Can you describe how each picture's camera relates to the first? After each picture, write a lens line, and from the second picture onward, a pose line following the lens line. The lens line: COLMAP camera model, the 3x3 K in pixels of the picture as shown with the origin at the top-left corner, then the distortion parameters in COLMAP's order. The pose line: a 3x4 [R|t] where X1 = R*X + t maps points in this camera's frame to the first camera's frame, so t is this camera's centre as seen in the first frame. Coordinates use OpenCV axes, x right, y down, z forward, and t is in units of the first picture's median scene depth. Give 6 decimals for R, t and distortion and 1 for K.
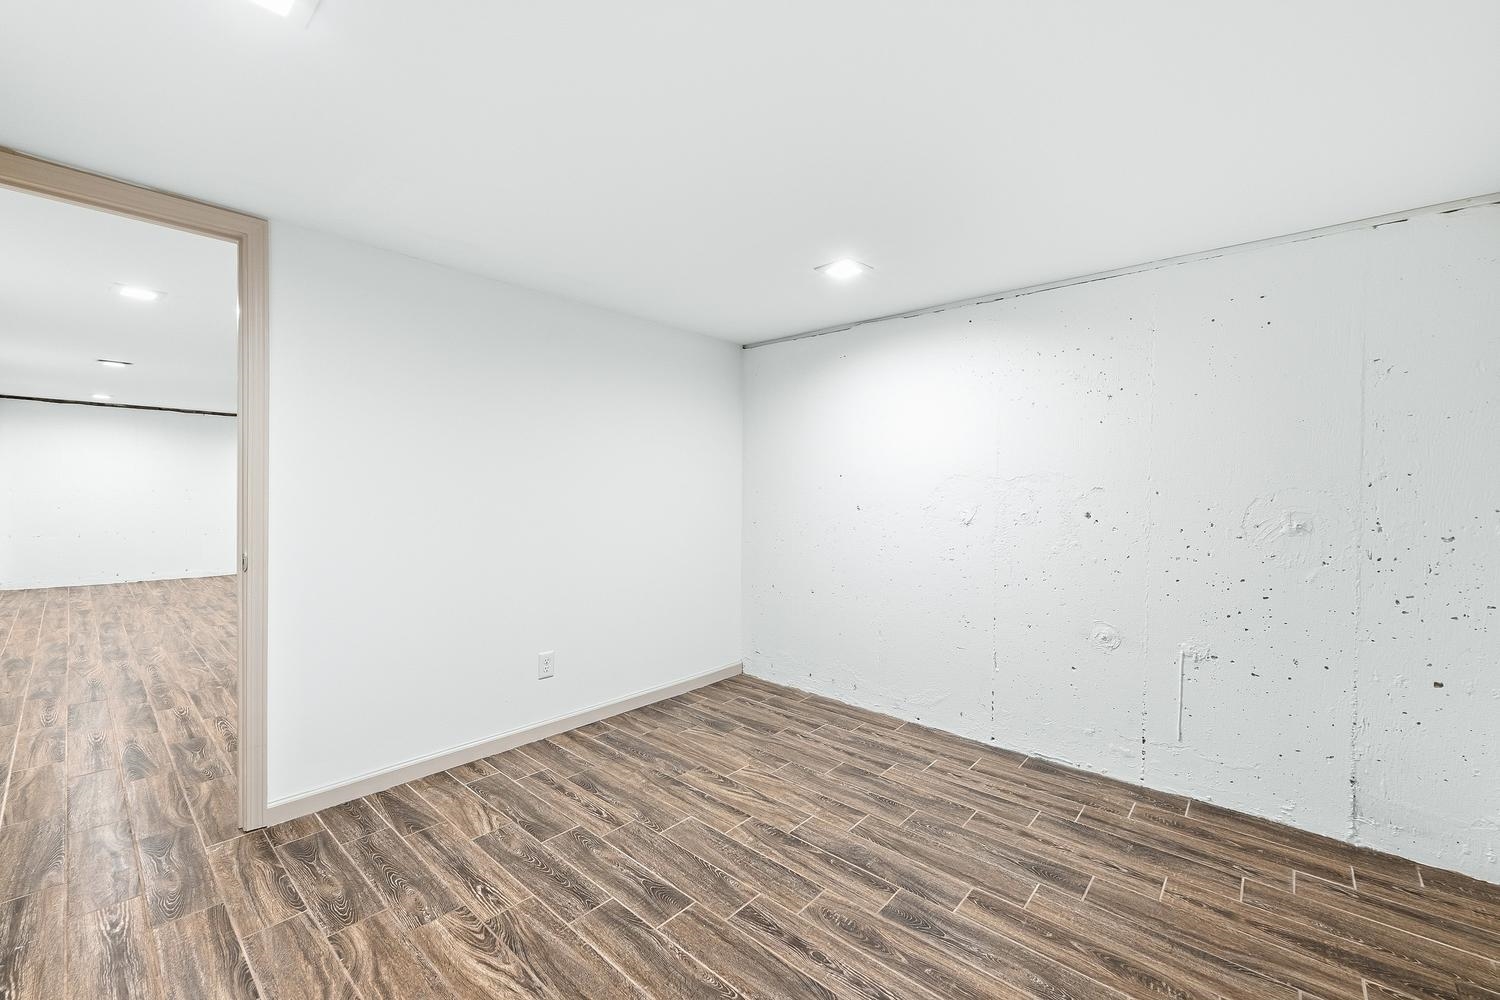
lens RADIAL K [[619.5, 0, 754.4], [0, 619.5, 498.7], [0, 0, 1]] dist [-0.001525, -0.000085]
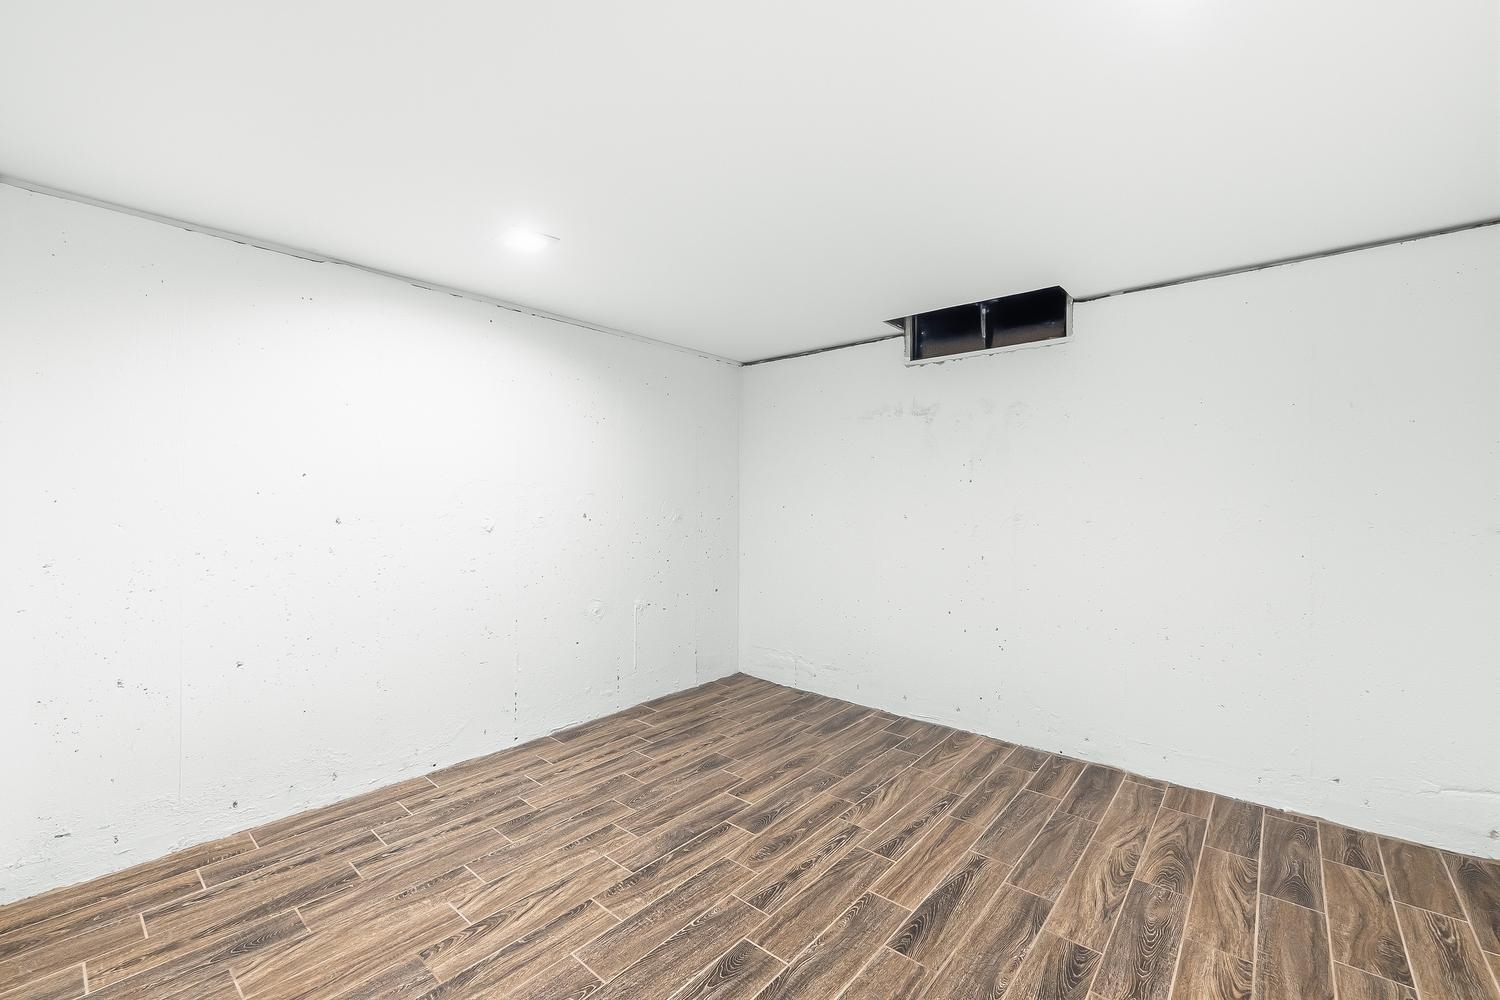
lens RADIAL K [[627.8, 0, 750.0], [0, 627.8, 500.0], [0, 0, 1]] dist [-0.001157, 0.000236]
pose [[-0.026600, -0.012953, 0.999562, -0.785799], [0.011171, 0.999850, 0.013254, -0.019415], [-0.999584, 0.011518, -0.026451, 0.764470]]
